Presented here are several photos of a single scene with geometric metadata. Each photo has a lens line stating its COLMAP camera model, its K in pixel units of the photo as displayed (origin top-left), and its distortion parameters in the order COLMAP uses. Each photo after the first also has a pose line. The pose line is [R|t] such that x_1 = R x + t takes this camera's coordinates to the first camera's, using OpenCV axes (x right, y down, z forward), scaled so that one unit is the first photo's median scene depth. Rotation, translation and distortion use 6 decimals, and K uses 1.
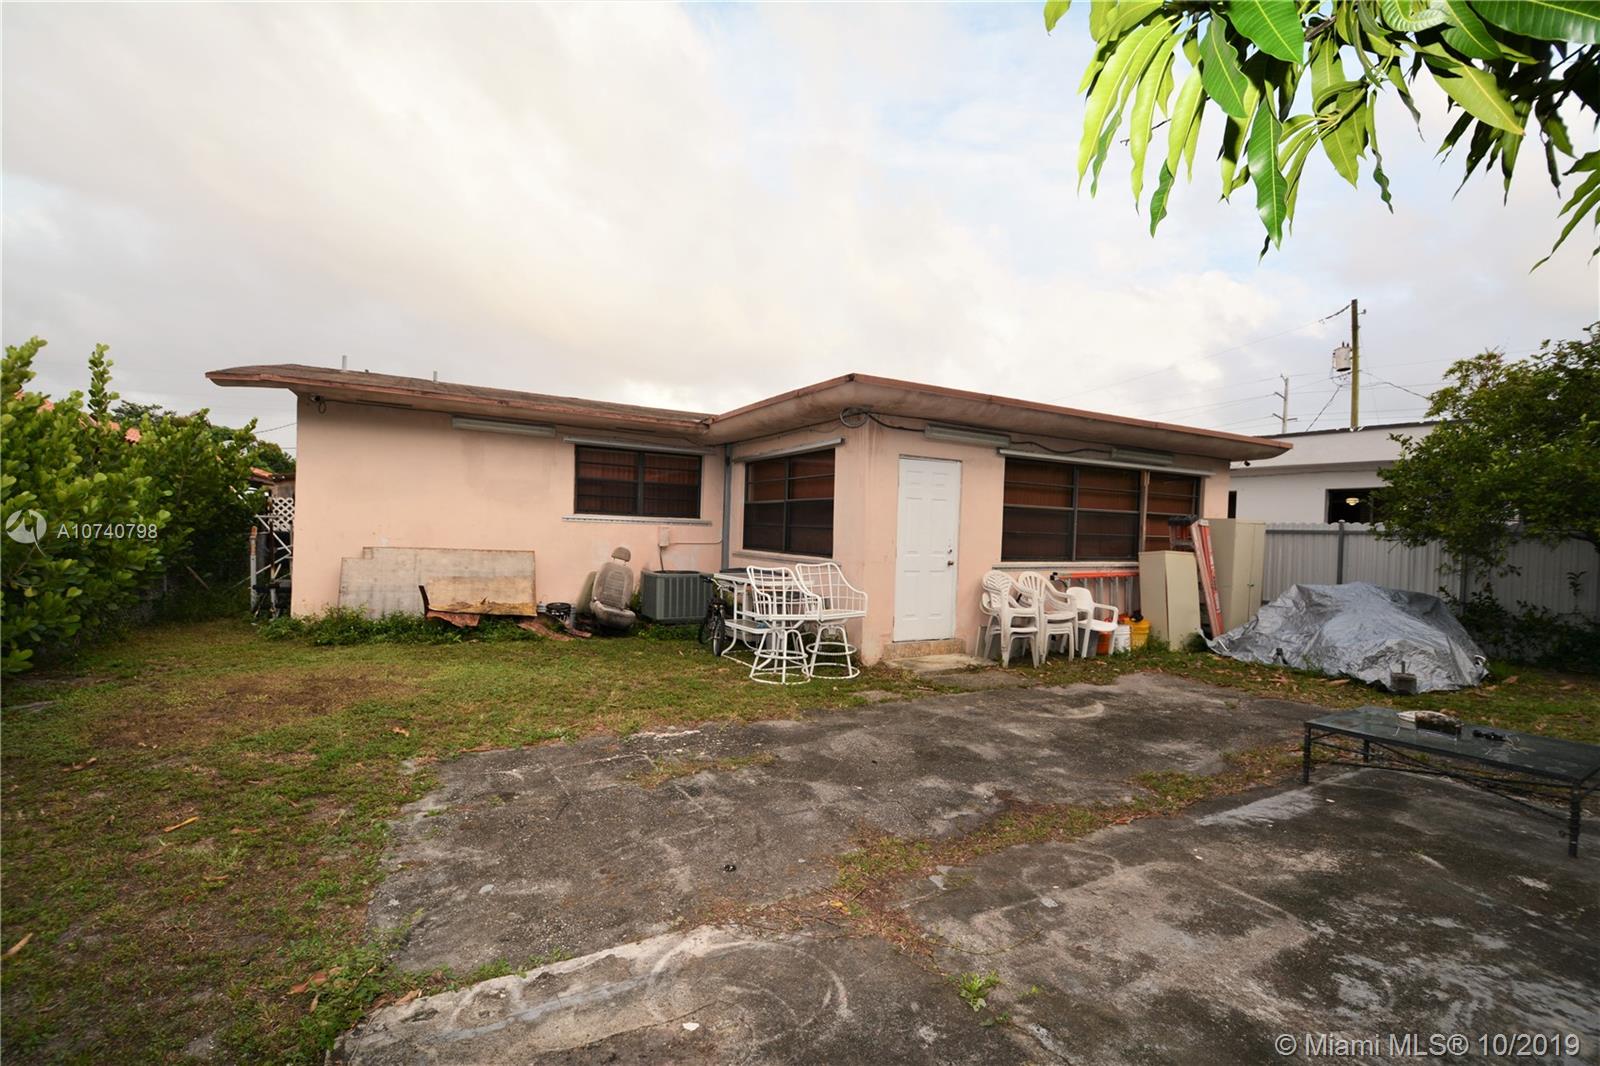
lens RADIAL K [[695.4, 0, 809.2], [0, 695.4, 534.7], [0, 0, 1]] dist [0.002992, 0.000109]
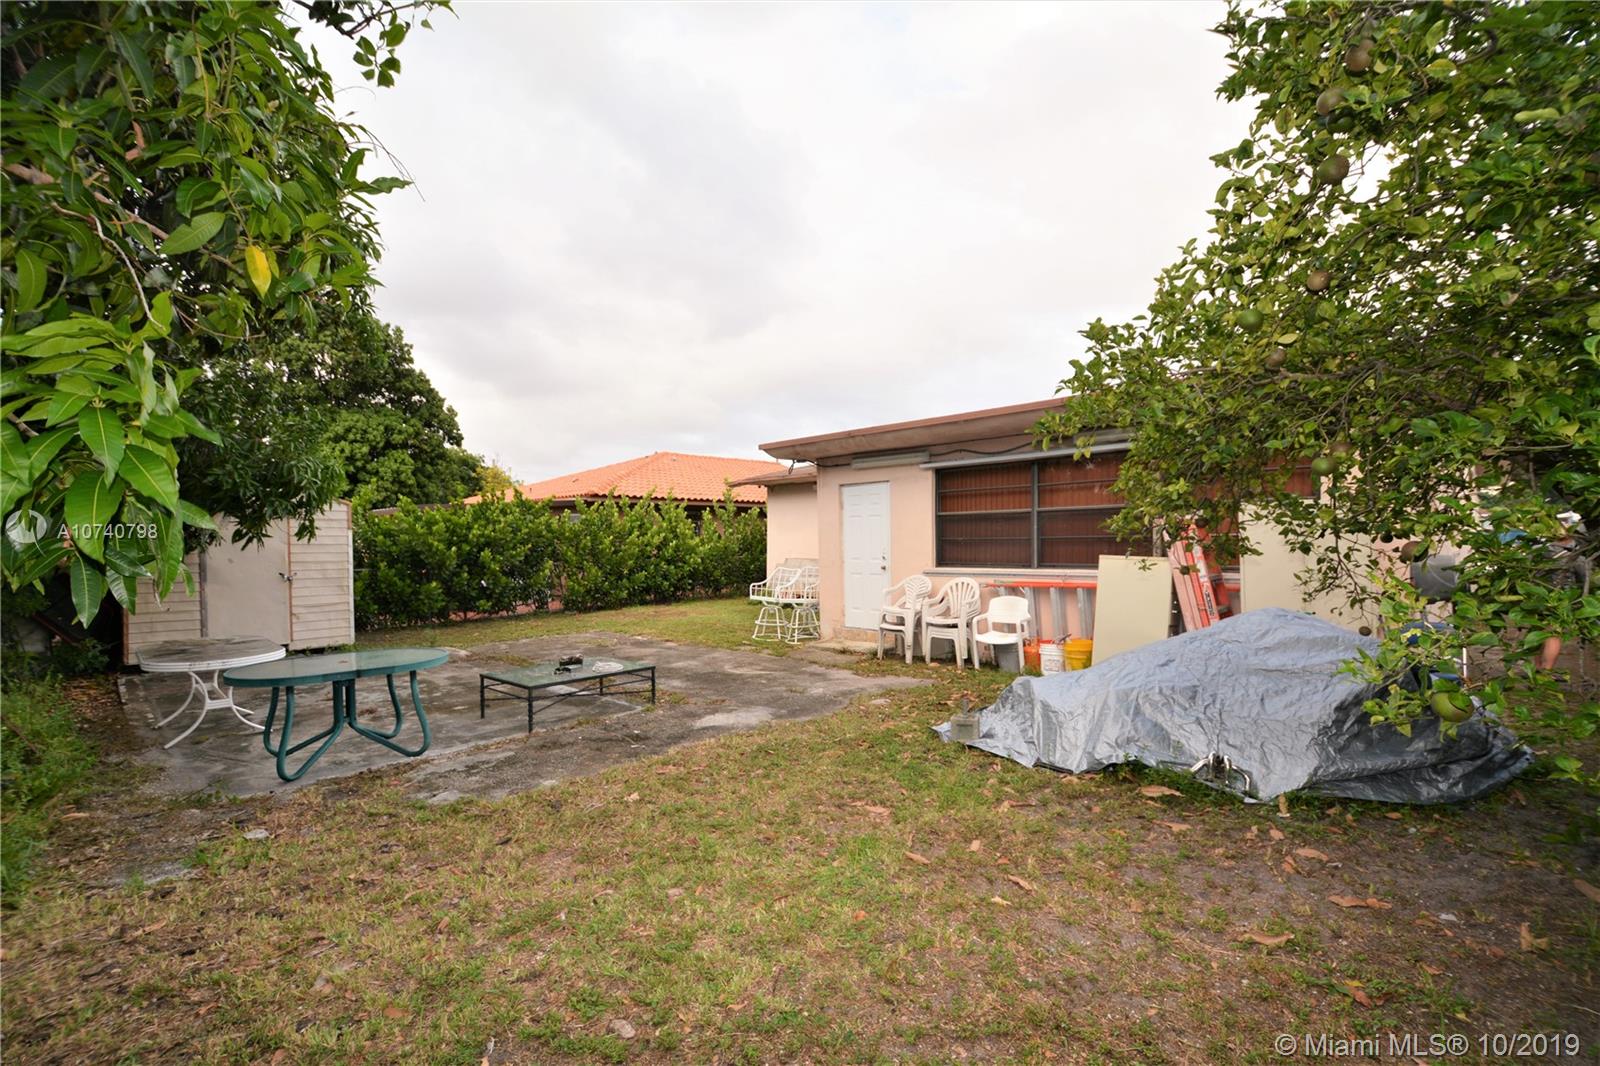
lens RADIAL K [[695.4, 0, 794.1], [0, 695.4, 538.8], [0, 0, 1]] dist [0.002992, 0.000109]
pose [[0.308049, -0.025713, -0.951023, 1.230573], [0.032565, 0.999334, -0.016471, 0.005598], [0.950813, -0.025896, 0.308681, 0.456817]]
